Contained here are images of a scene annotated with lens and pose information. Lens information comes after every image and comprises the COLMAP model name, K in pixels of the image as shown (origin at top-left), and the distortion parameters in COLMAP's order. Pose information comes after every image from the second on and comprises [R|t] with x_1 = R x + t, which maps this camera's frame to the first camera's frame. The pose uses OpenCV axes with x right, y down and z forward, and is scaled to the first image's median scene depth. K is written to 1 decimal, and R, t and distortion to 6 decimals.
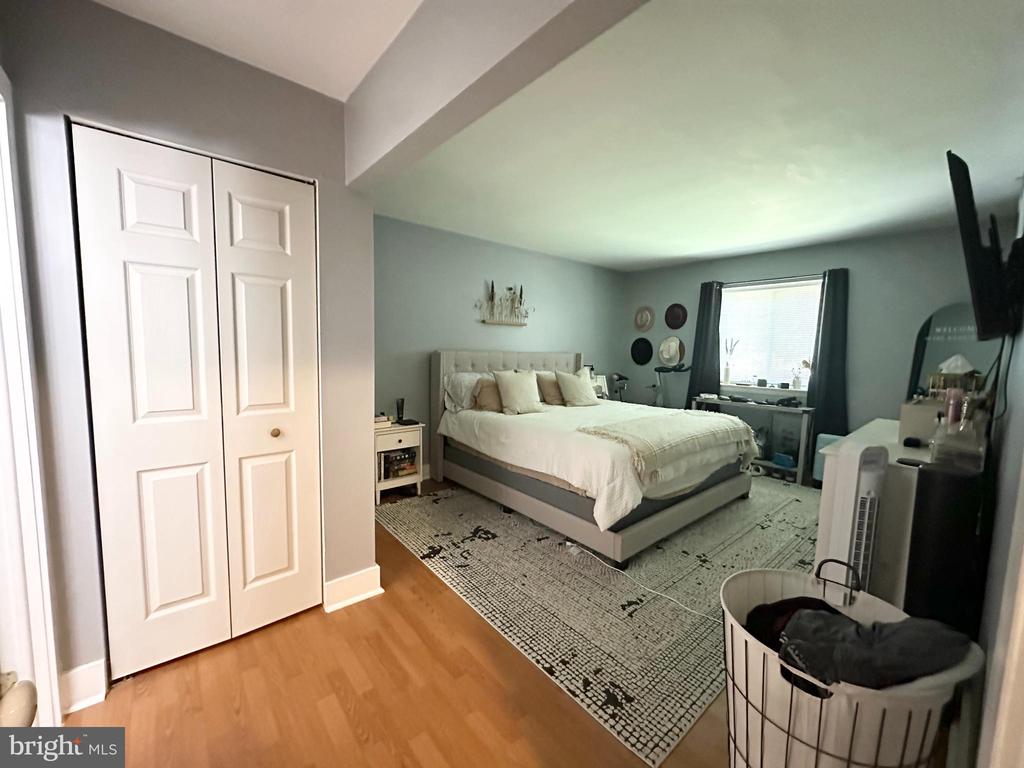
lens RADIAL K [[410.3, 0, 507.8], [0, 410.3, 381.7], [0, 0, 1]] dist [-0.003902, 0.000871]
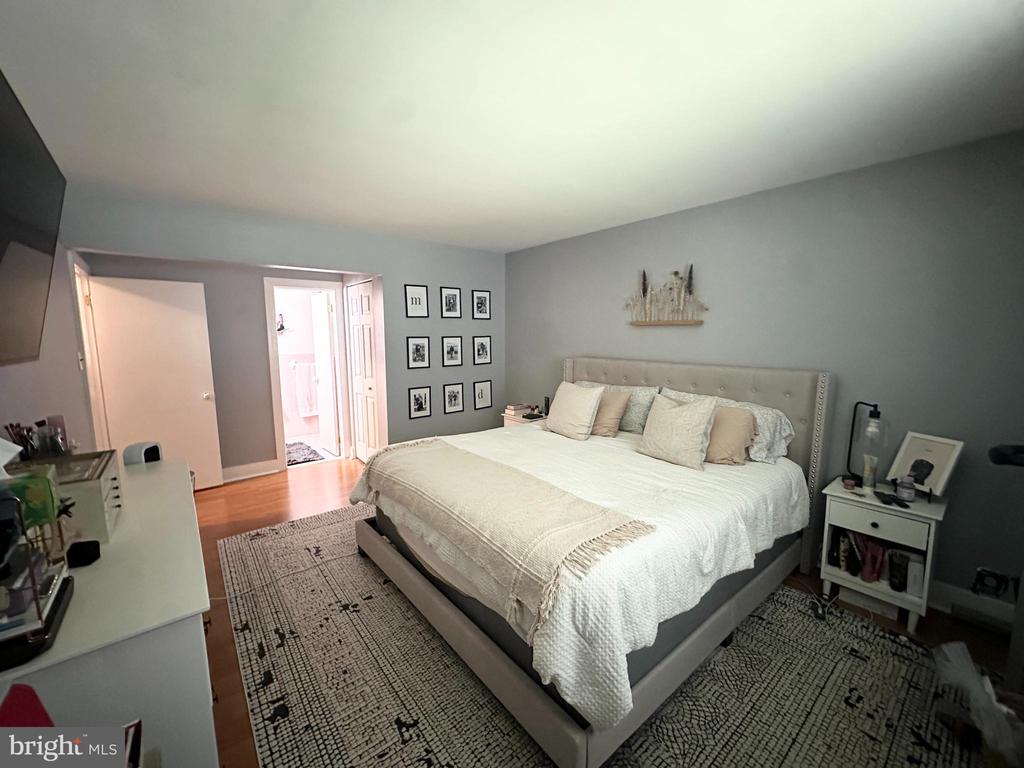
lens RADIAL K [[410.3, 0, 508.5], [0, 410.3, 387.4], [0, 0, 1]] dist [-0.003902, 0.000871]
pose [[-0.015356, 0.102120, -0.994654, 0.766120], [-0.089387, 0.990648, 0.103088, -0.084256], [0.995879, 0.090492, -0.006084, 0.777191]]
